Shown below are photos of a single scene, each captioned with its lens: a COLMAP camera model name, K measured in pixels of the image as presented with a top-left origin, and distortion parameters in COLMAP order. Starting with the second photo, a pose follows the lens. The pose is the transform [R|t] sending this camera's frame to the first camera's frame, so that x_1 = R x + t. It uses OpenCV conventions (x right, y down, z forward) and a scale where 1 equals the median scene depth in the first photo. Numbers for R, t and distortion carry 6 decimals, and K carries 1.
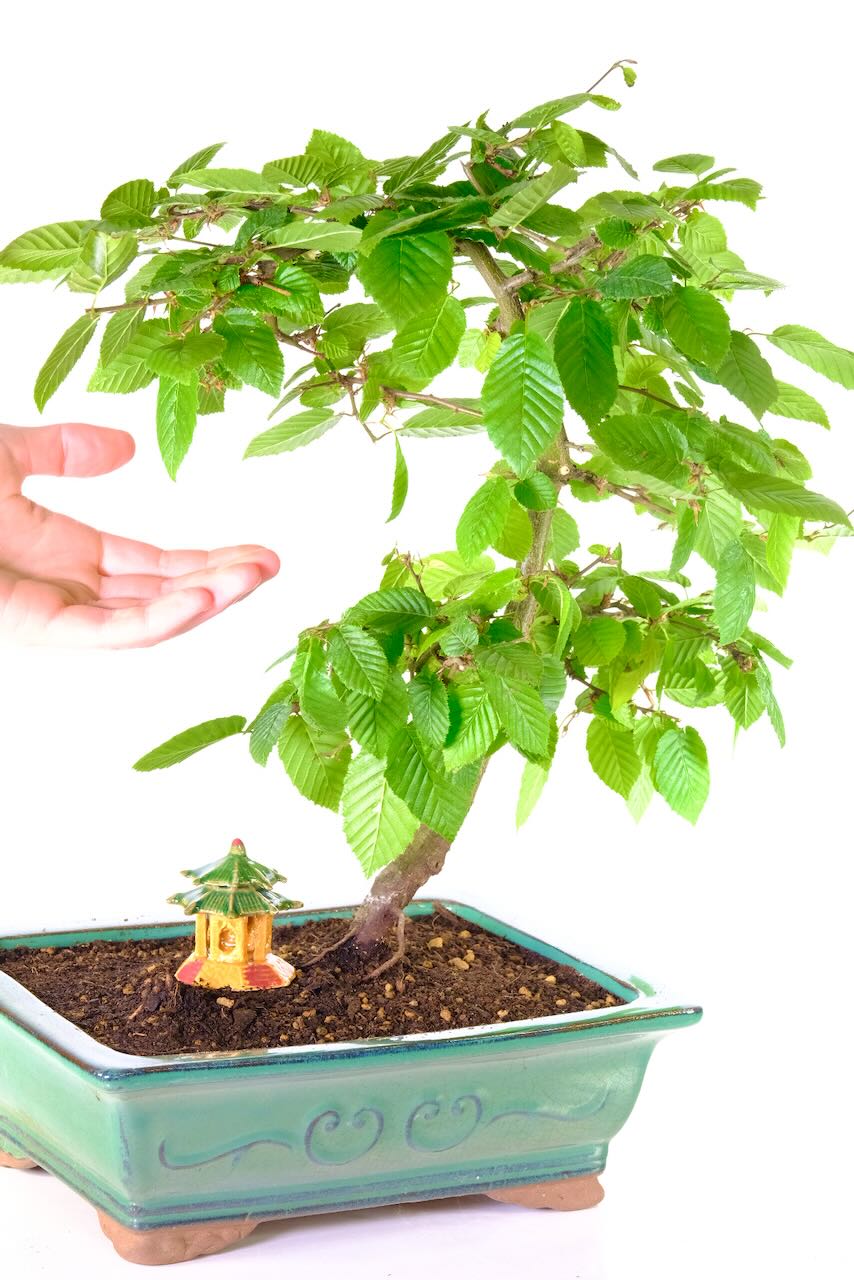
lens RADIAL K [[4262.2, 0, 425.0], [0, 4262.2, 642.0], [0, 0, 1]] dist [0.702844, 0.000000]
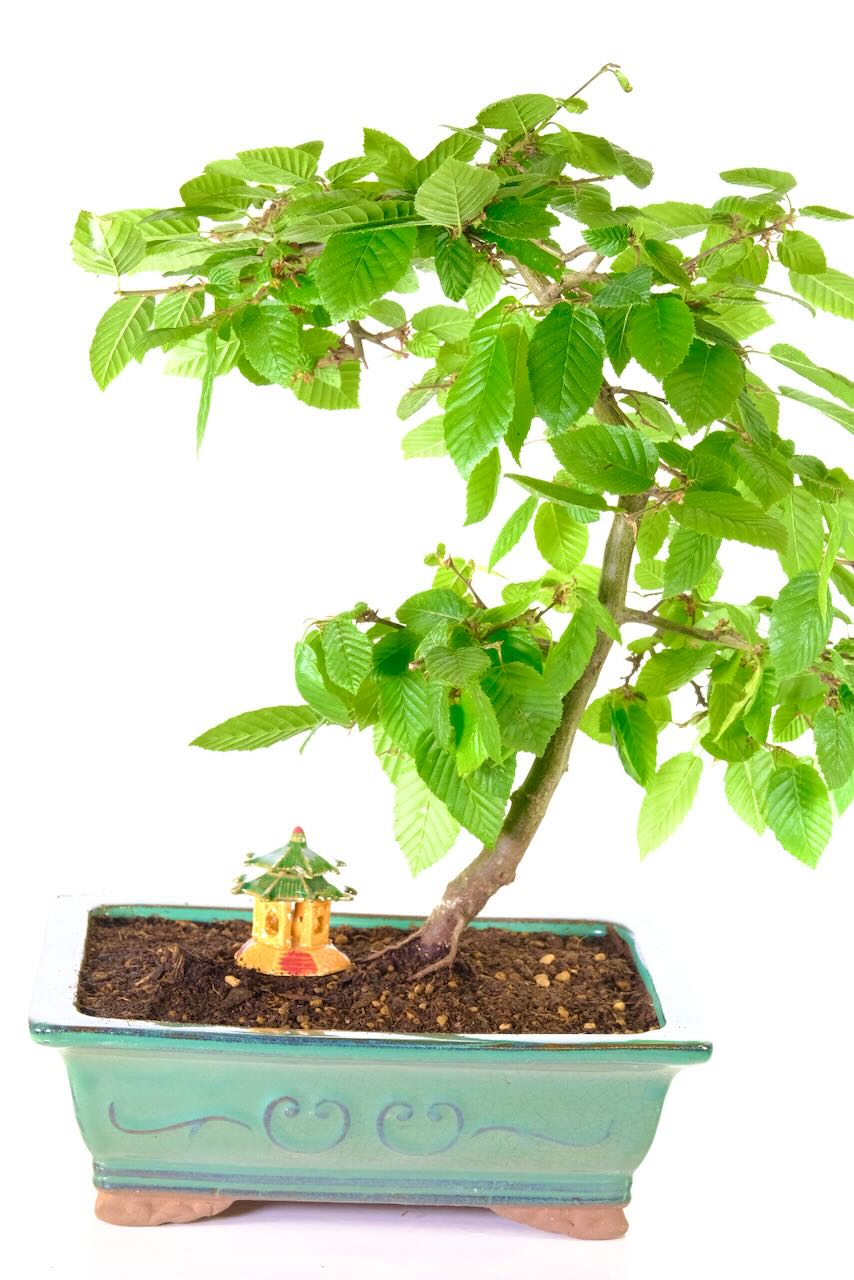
lens RADIAL K [[4262.2, 0, 425.9], [0, 4262.2, 638.5], [0, 0, 1]] dist [0.702844, 0.000000]
pose [[0.911555, 0.079036, -0.403510, 0.399334], [-0.088744, 0.996040, -0.005382, 0.004508], [0.401487, 0.040715, 0.914959, 0.085194]]
